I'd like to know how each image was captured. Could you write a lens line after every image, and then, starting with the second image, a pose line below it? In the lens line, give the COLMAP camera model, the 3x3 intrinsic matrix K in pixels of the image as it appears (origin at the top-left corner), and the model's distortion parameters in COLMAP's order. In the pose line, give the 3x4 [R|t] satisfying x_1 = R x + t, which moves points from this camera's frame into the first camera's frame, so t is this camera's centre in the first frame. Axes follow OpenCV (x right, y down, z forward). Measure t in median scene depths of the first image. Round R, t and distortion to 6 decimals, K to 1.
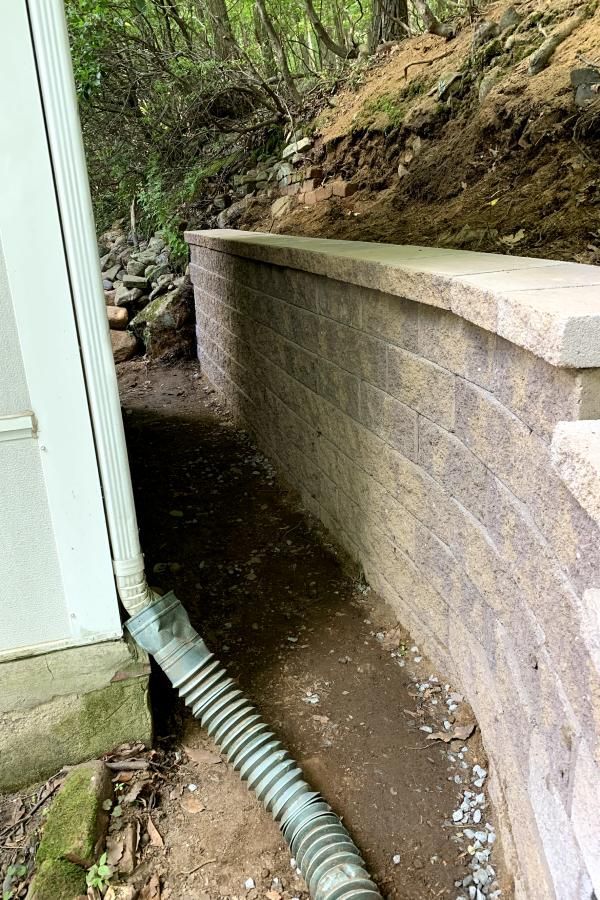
lens RADIAL K [[681.1, 0, 300.0], [0, 681.1, 450.0], [0, 0, 1]] dist [0.029140, -0.003433]
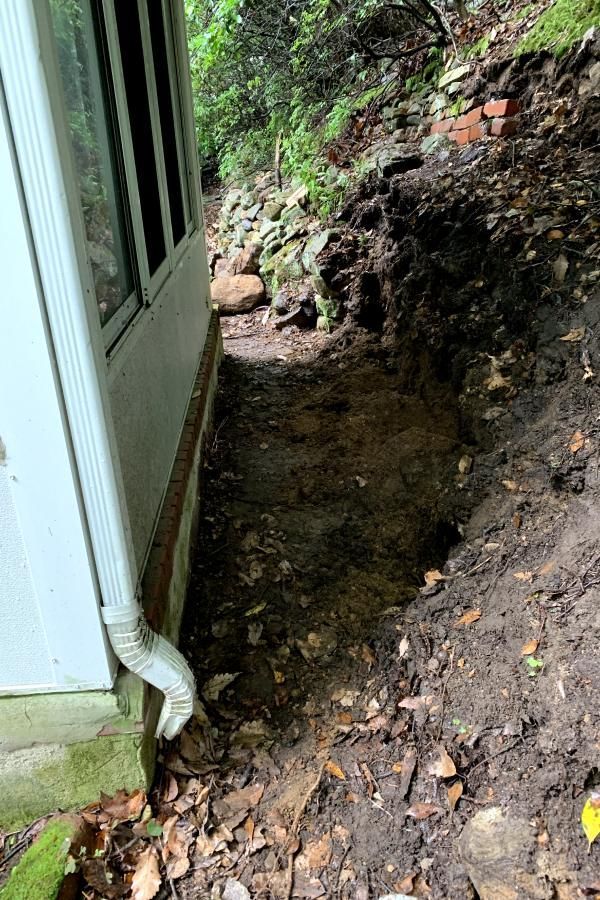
lens RADIAL K [[681.1, 0, 300.0], [0, 681.1, 450.0], [0, 0, 1]] dist [0.029140, -0.003433]
pose [[0.972748, 0.105560, -0.206441, 0.112142], [-0.086626, 0.991338, 0.098719, -0.125324], [0.215074, -0.078146, 0.973466, 0.224074]]
